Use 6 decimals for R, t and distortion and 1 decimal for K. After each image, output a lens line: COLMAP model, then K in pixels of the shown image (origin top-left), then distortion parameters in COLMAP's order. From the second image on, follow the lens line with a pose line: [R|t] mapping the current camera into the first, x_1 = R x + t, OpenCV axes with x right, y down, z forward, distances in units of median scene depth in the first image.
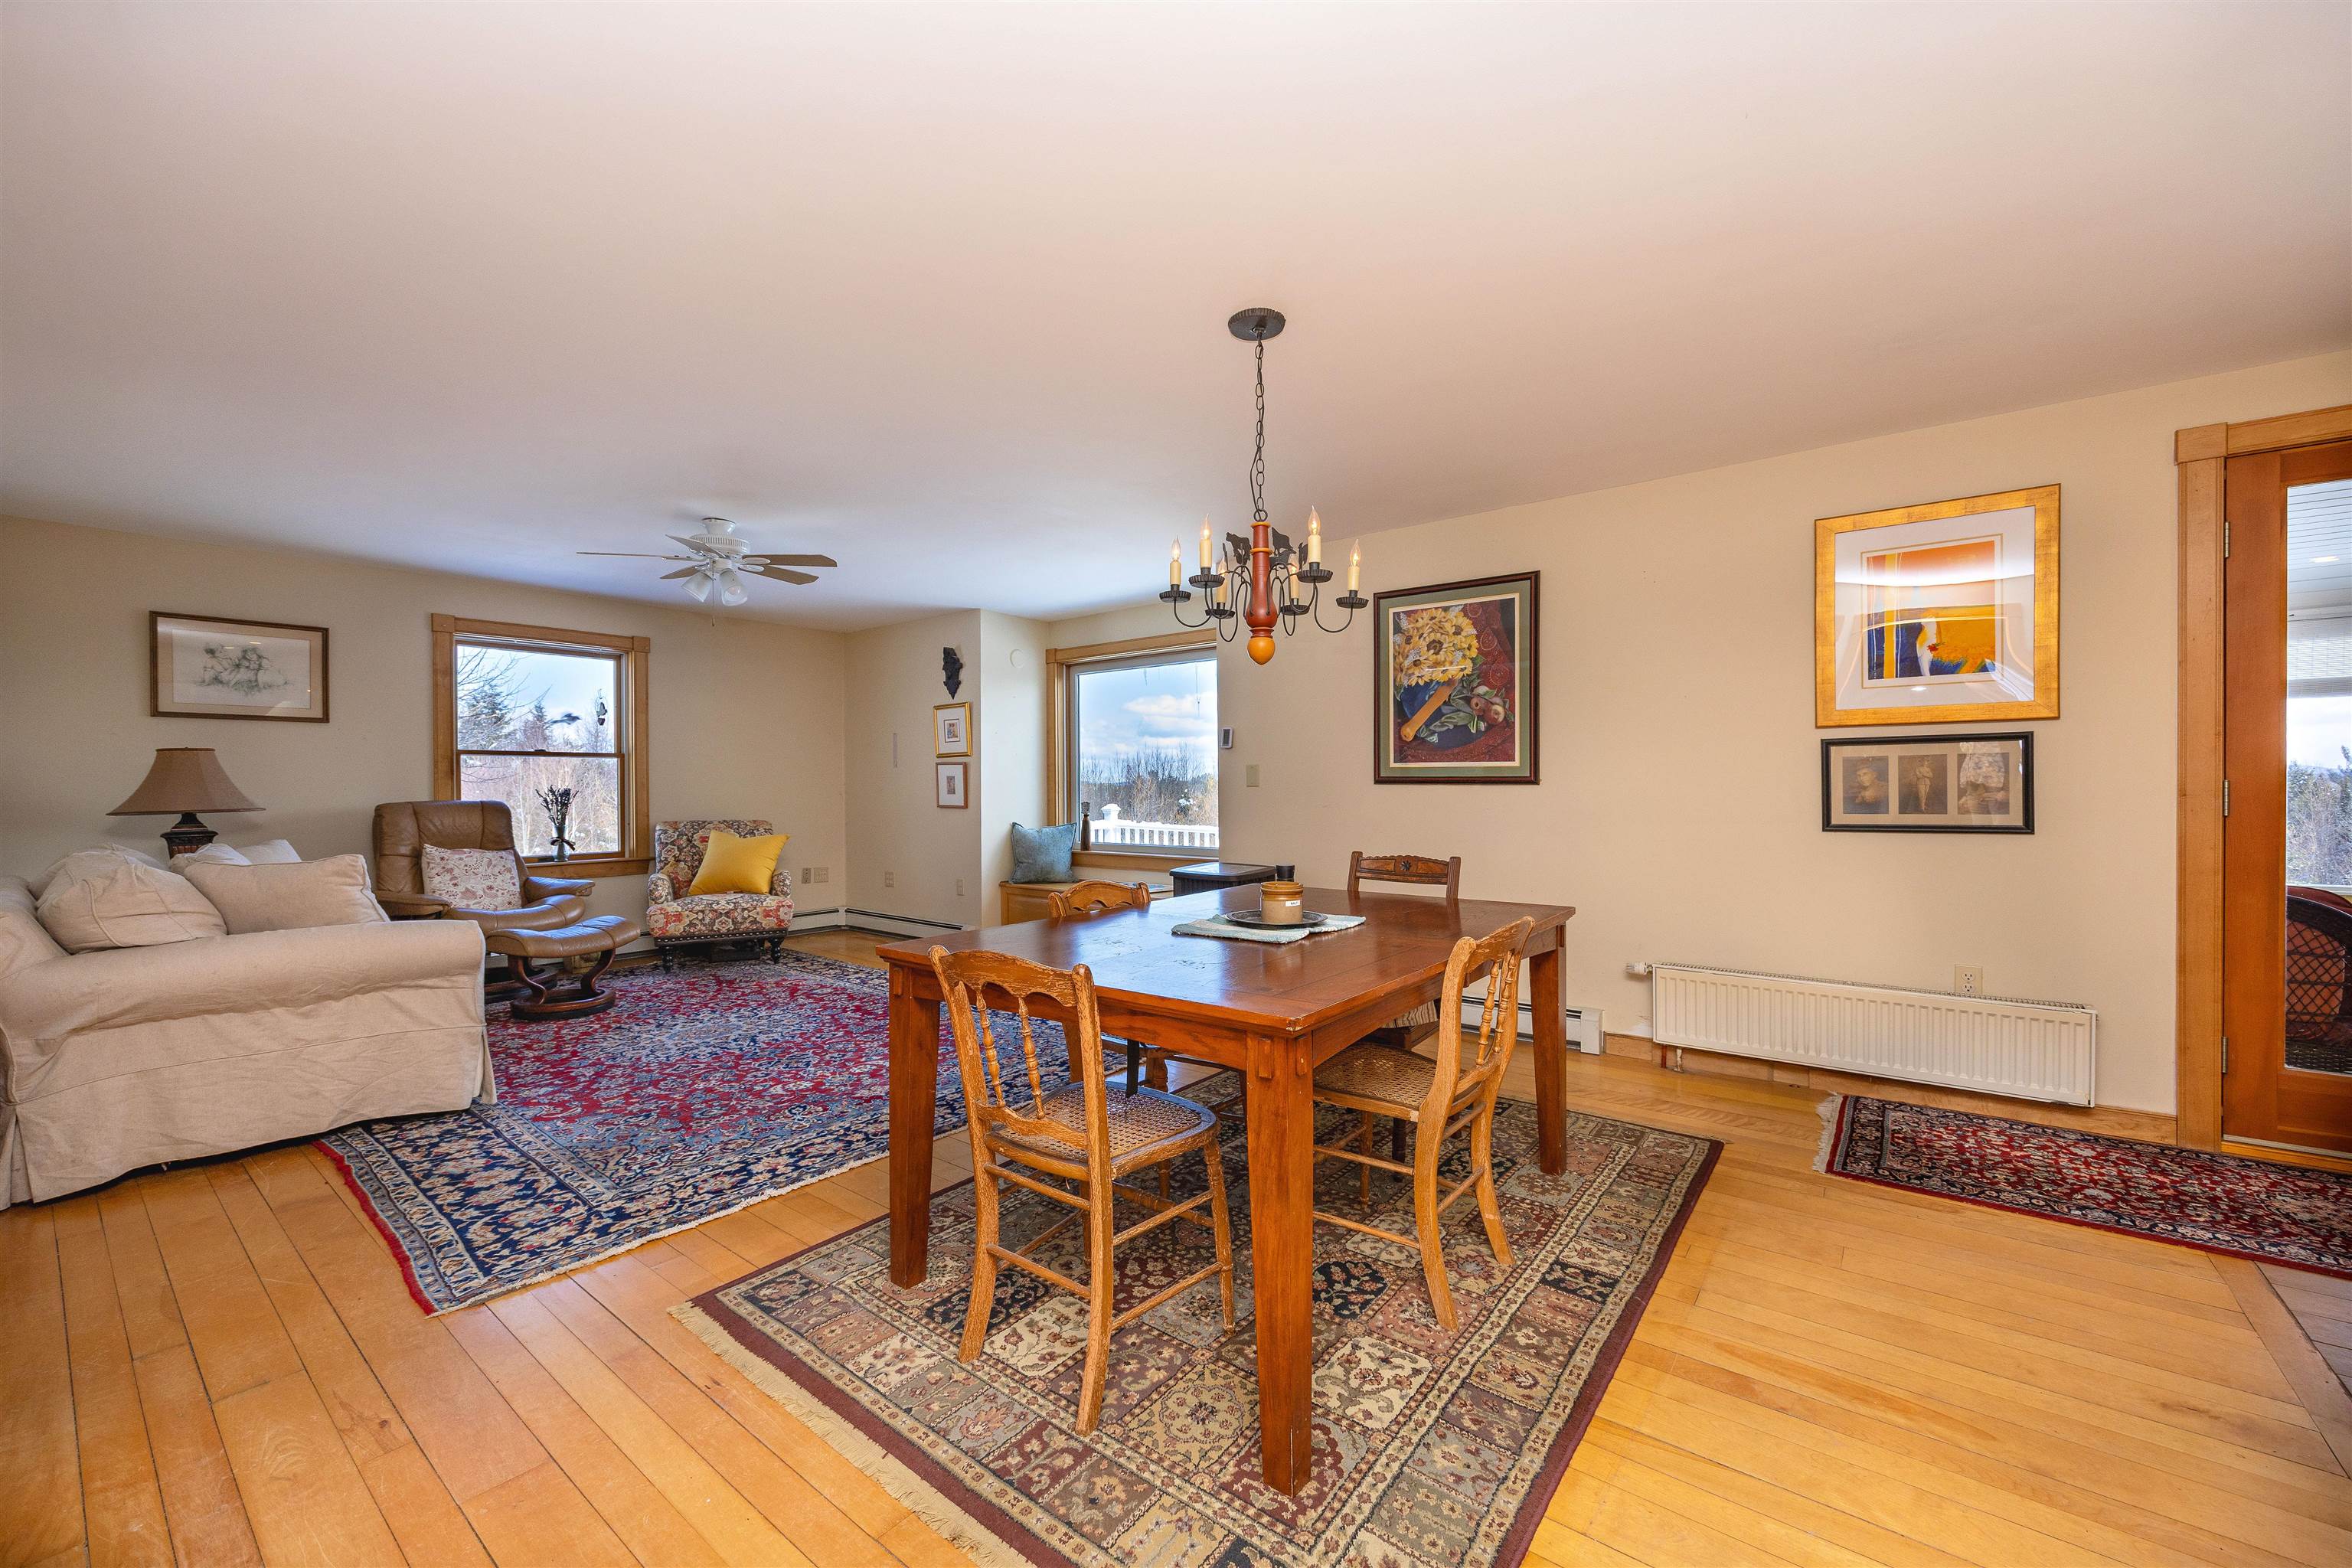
lens RADIAL K [[899.9, 0, 1172.9], [0, 899.9, 796.0], [0, 0, 1]] dist [-0.000562, -0.000202]
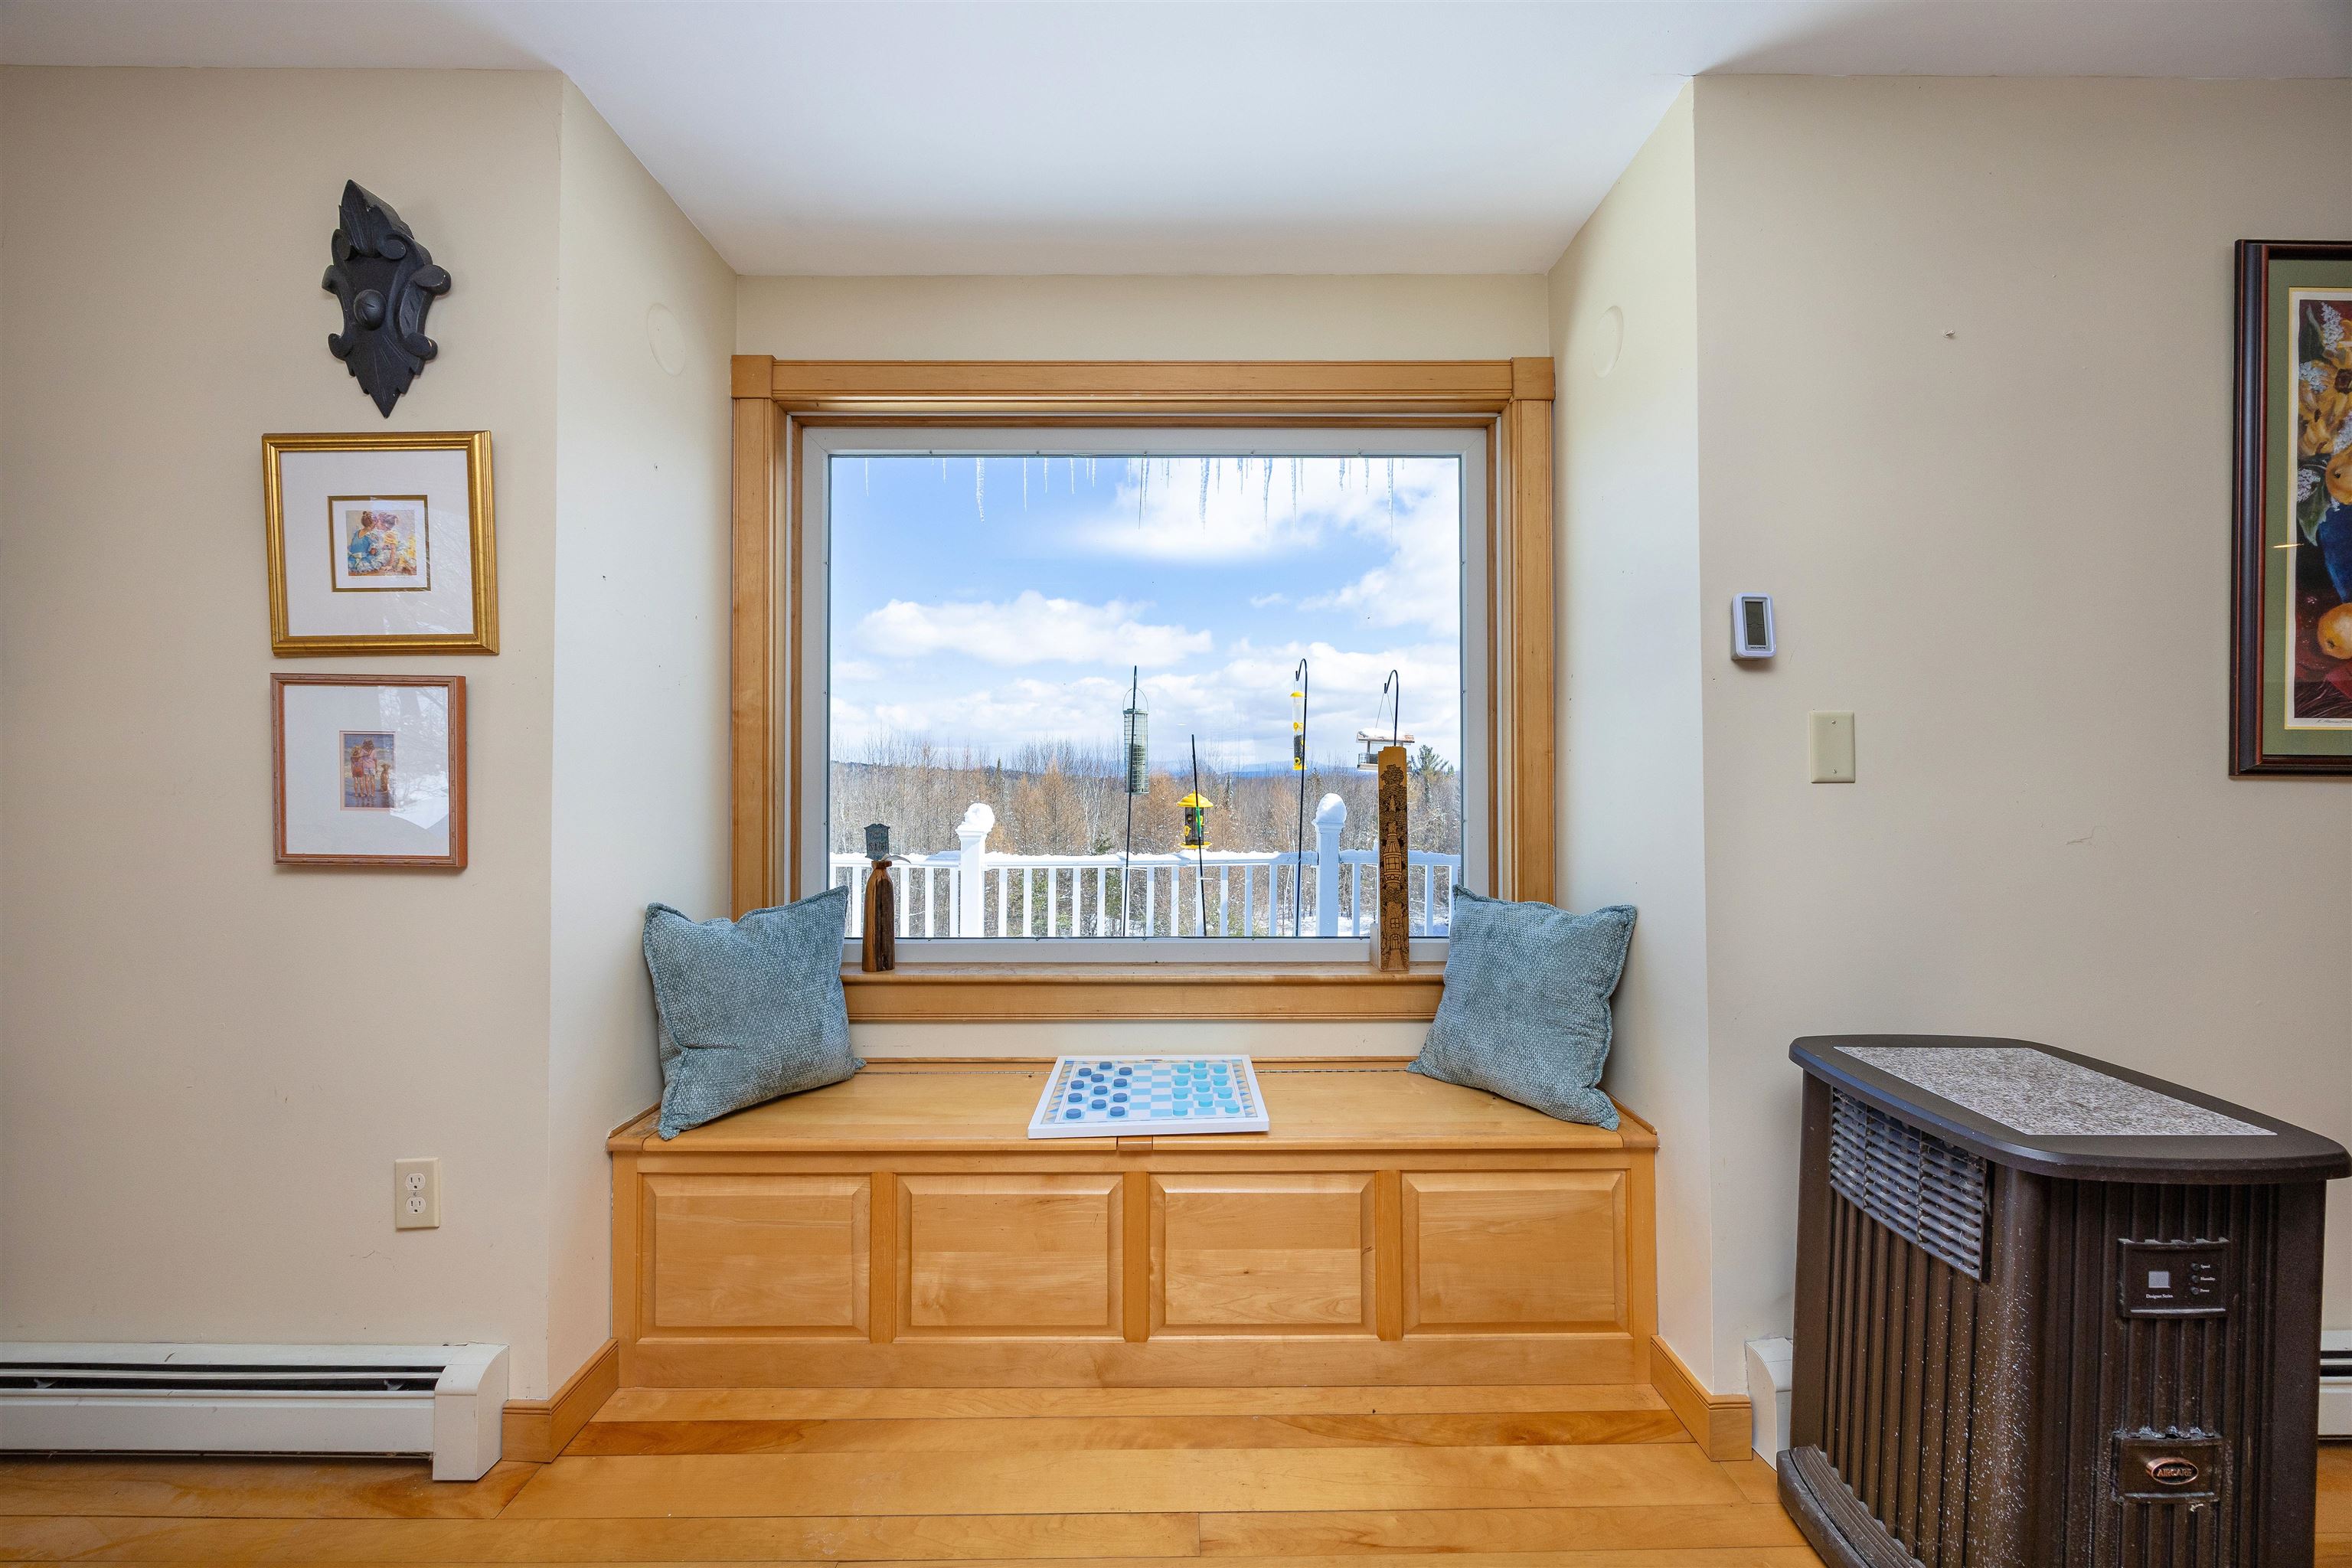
lens RADIAL K [[899.9, 0, 1164.0], [0, 899.9, 763.6], [0, 0, 1]] dist [-0.000562, -0.000202]
pose [[0.787717, 0.007590, 0.615991, -0.332256], [0.002495, 0.999877, -0.015512, -0.014186], [-0.616033, 0.013756, 0.787601, 0.994641]]
